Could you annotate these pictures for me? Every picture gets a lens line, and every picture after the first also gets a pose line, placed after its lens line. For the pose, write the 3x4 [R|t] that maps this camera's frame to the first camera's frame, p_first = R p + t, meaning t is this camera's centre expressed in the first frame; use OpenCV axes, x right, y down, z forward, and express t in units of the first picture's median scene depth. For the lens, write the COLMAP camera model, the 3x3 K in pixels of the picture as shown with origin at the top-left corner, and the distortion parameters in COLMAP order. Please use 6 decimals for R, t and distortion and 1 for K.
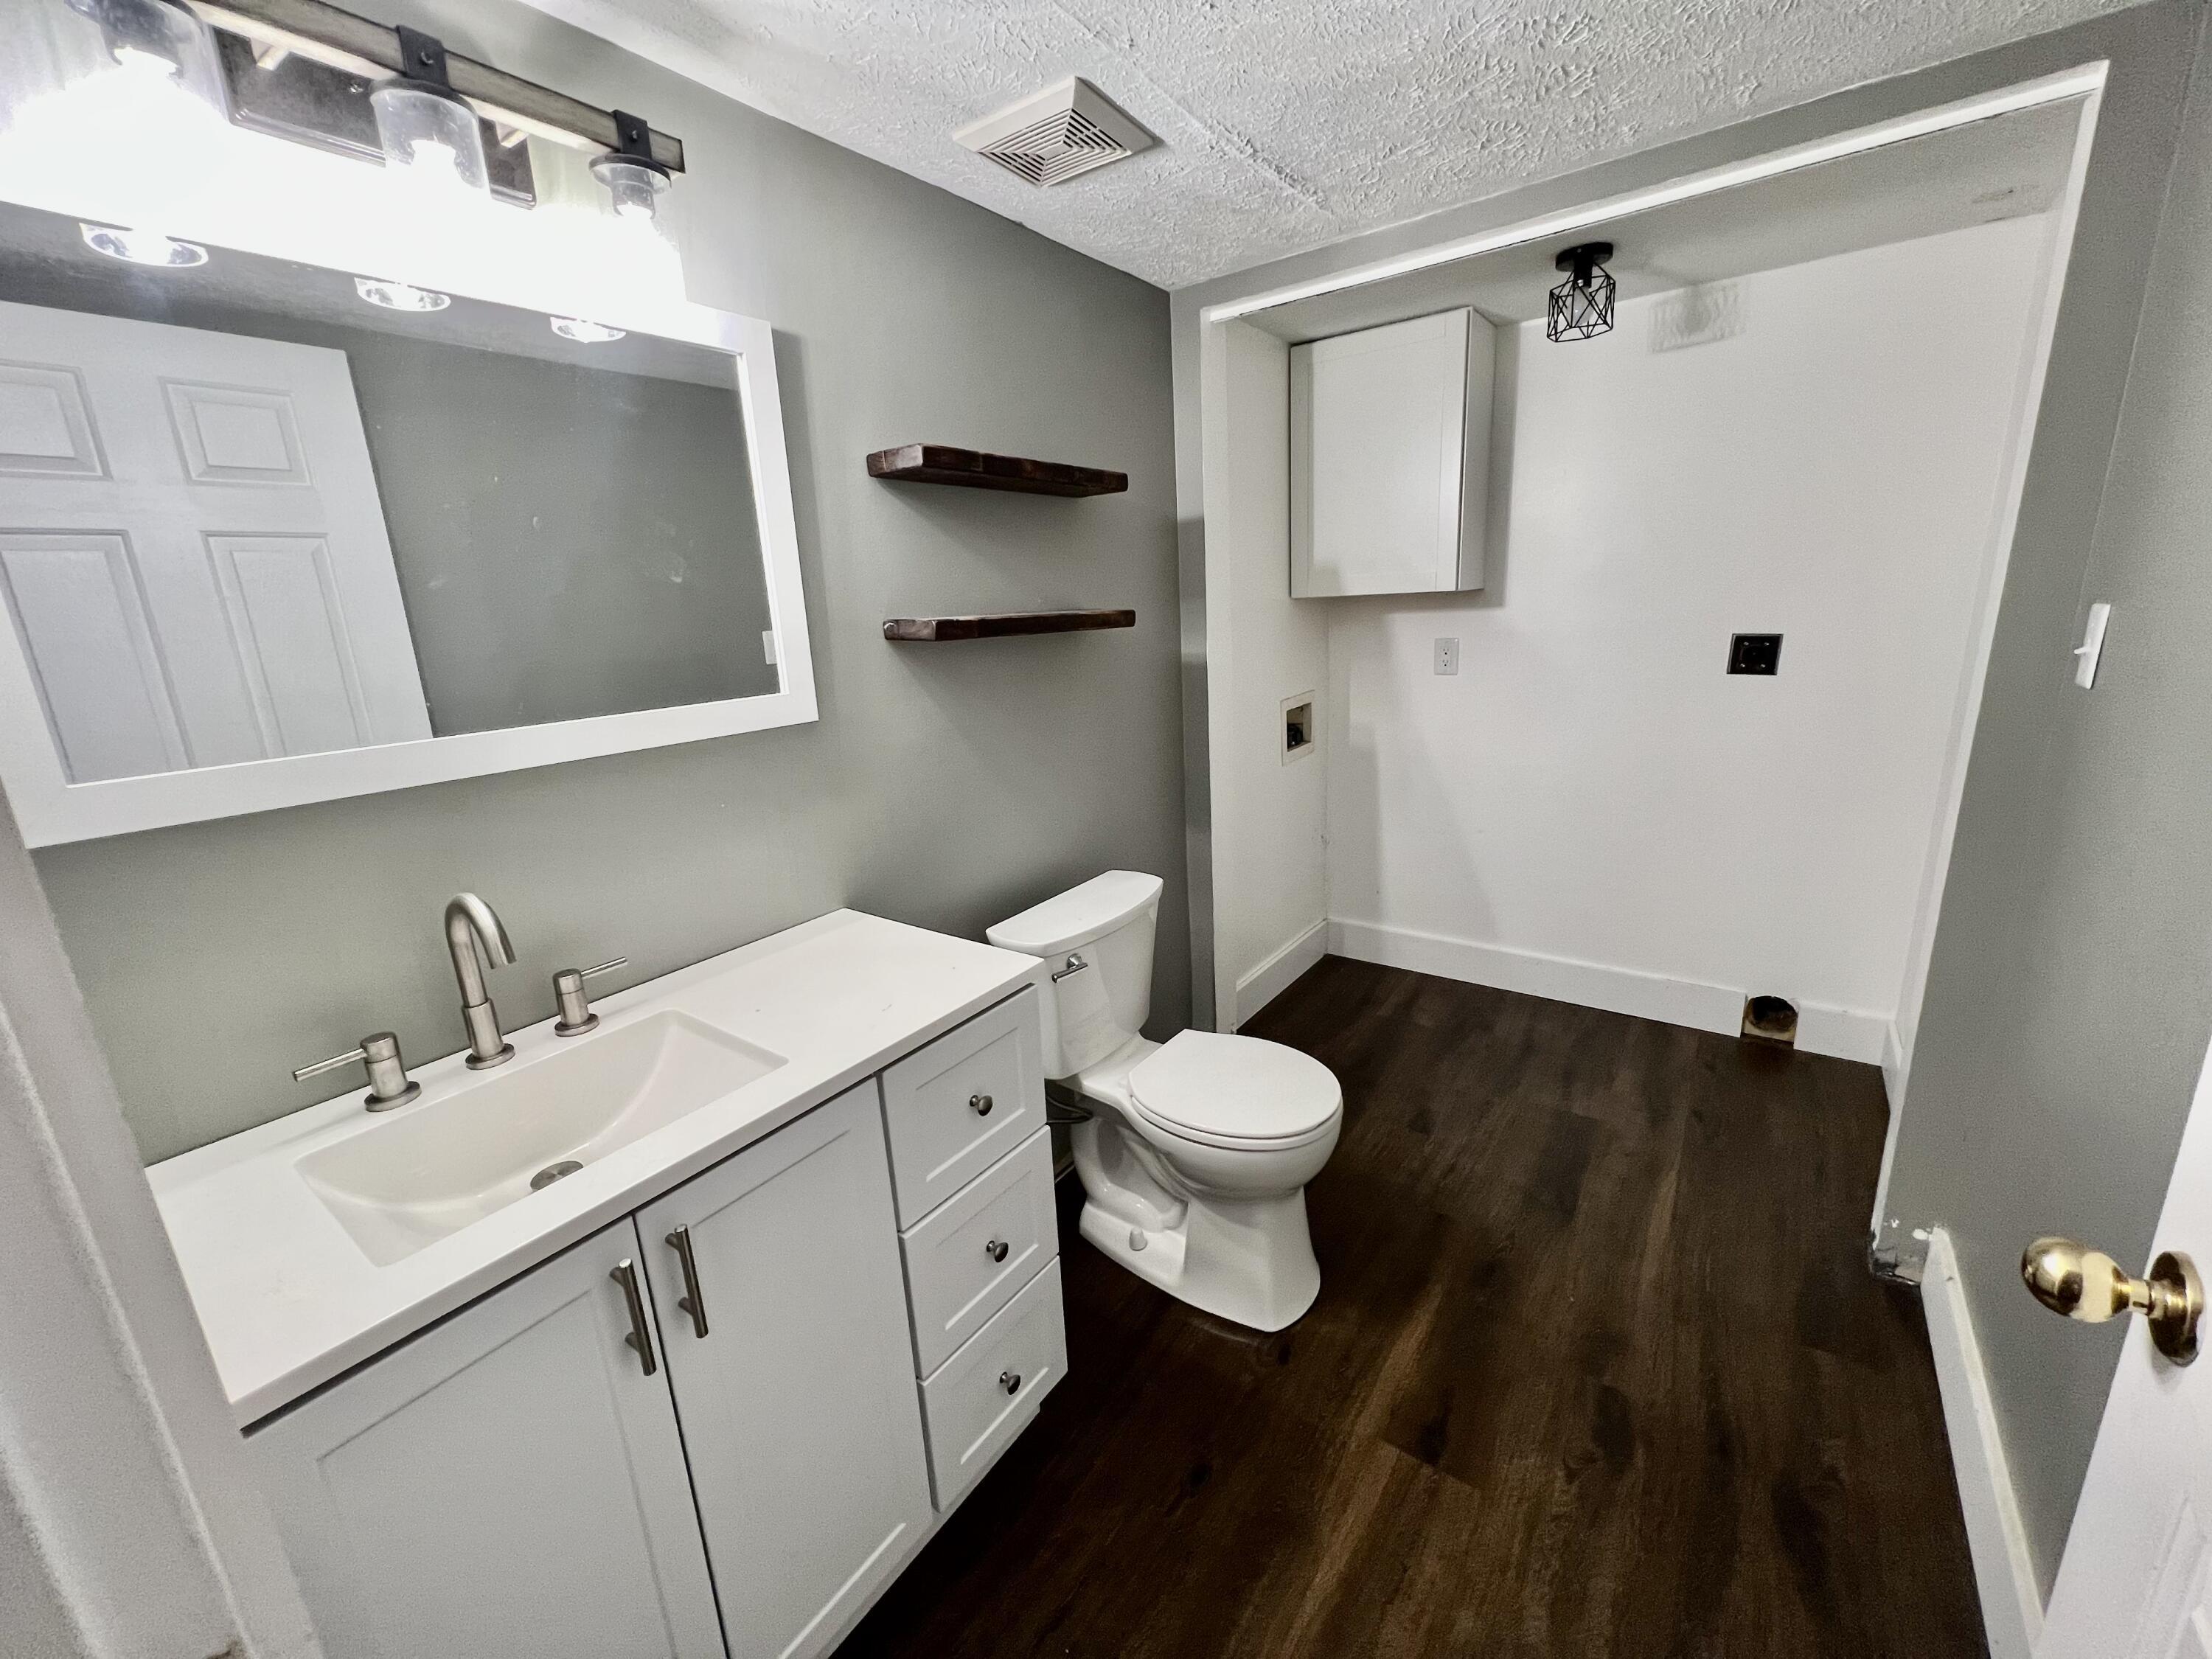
lens RADIAL K [[892.4, 0, 1114.9], [0, 892.4, 824.6], [0, 0, 1]] dist [-0.000085, 0.000302]
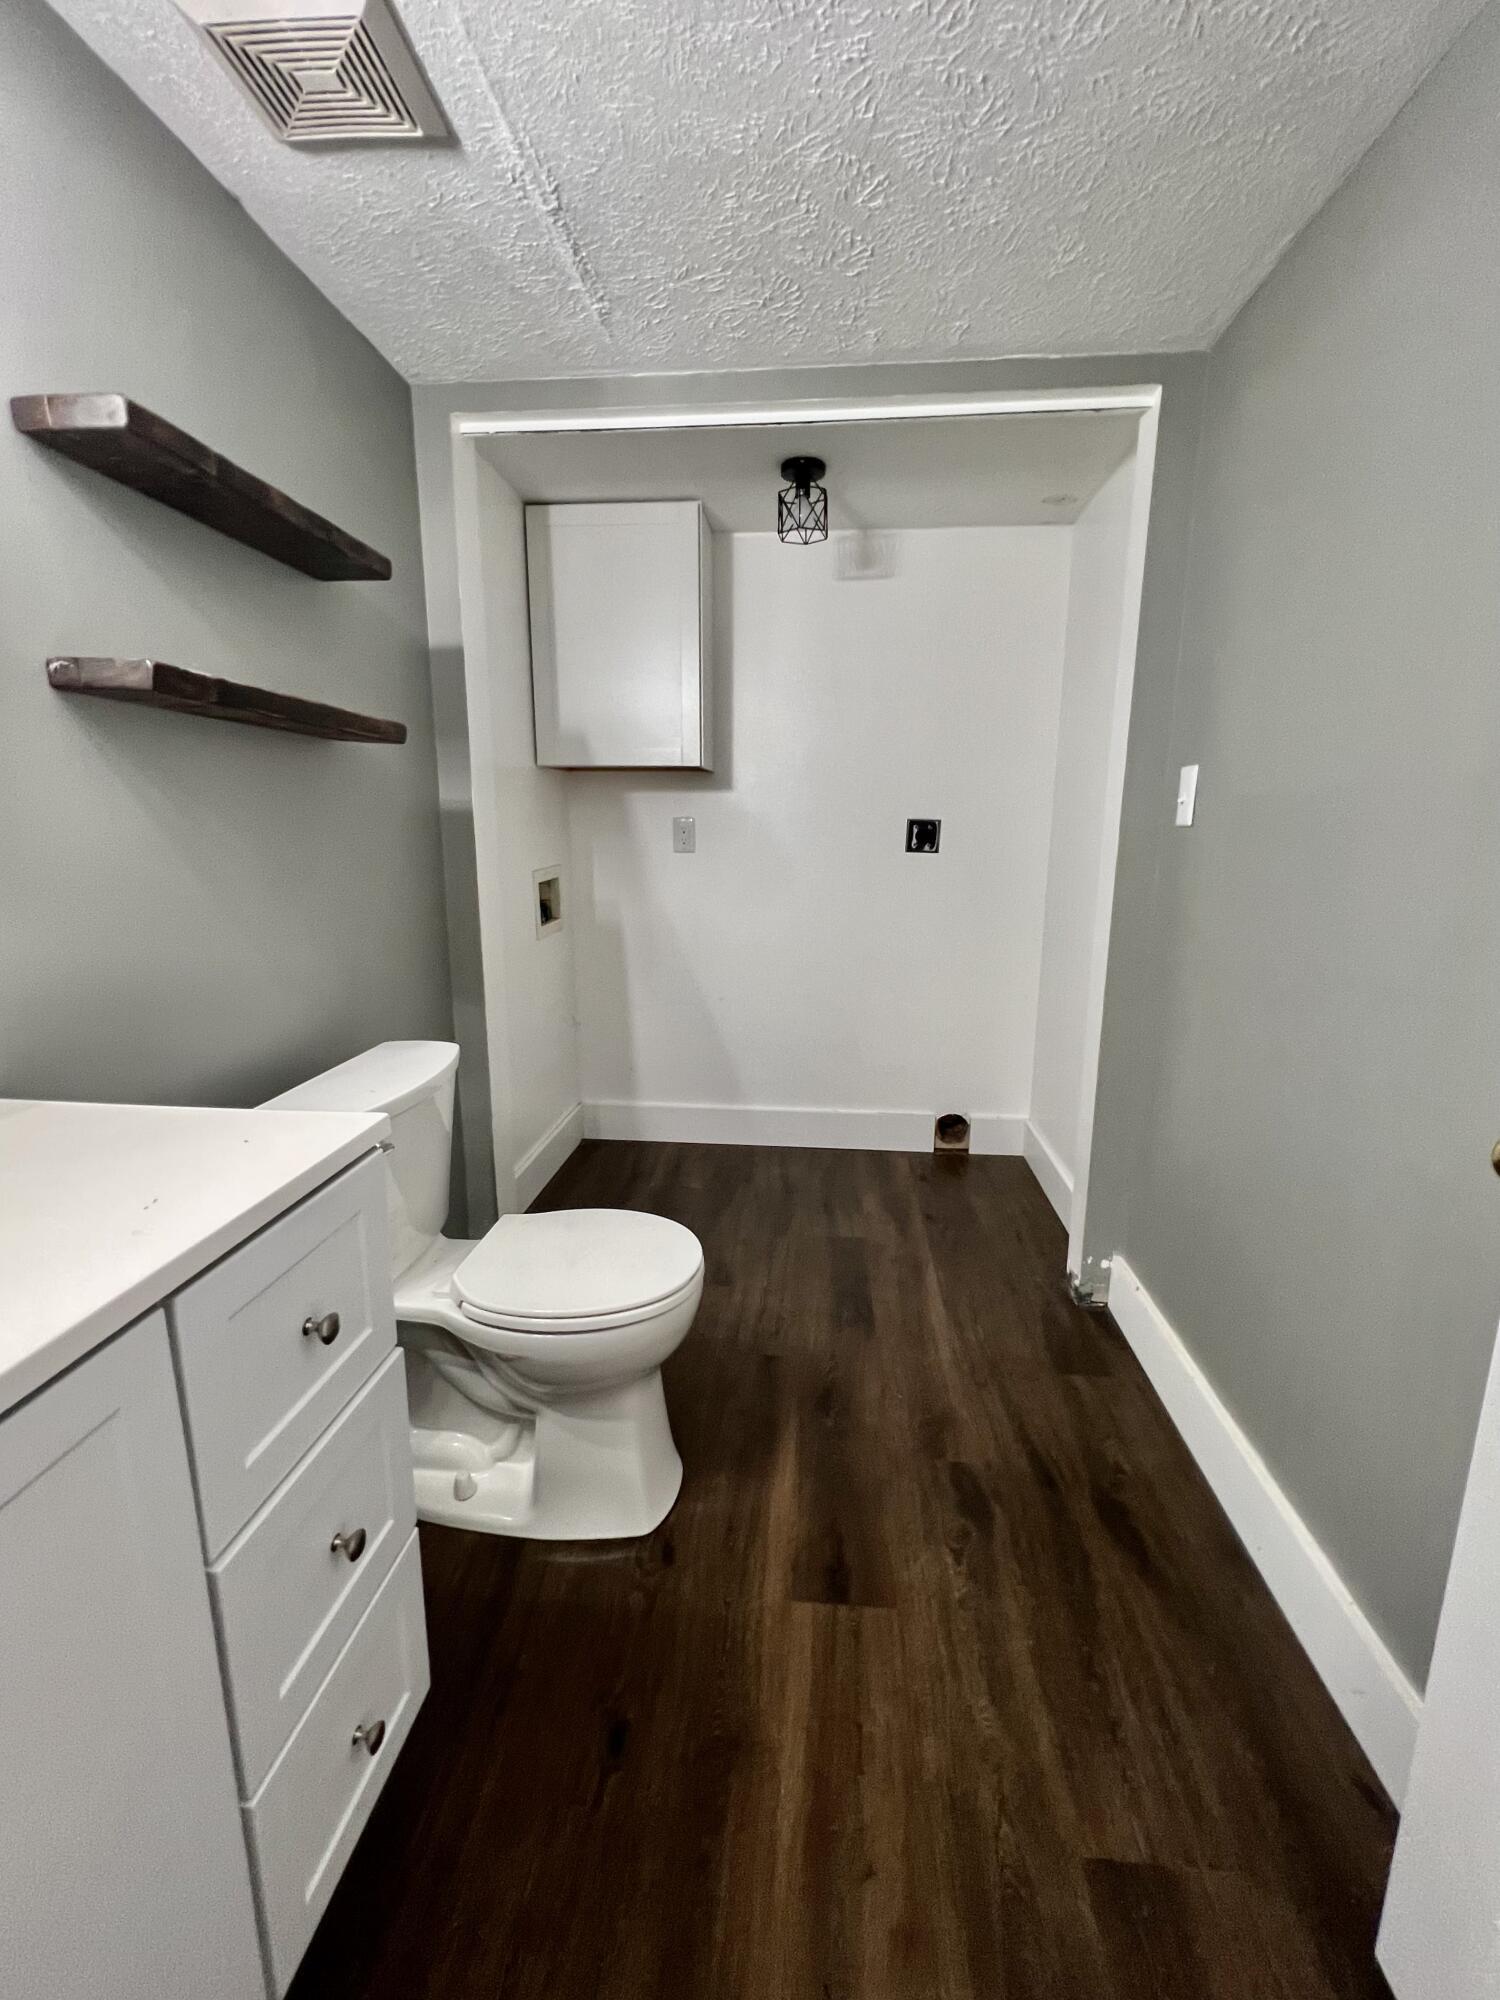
lens RADIAL K [[841.8, 0, 755.4], [0, 841.8, 1000.3], [0, 0, 1]] dist [0.000657, 0.000366]
pose [[0.851612, -0.050616, 0.521723, -0.129321], [0.084178, 0.995614, -0.040814, 0.081618], [-0.517369, 0.078676, 0.852138, 0.182633]]
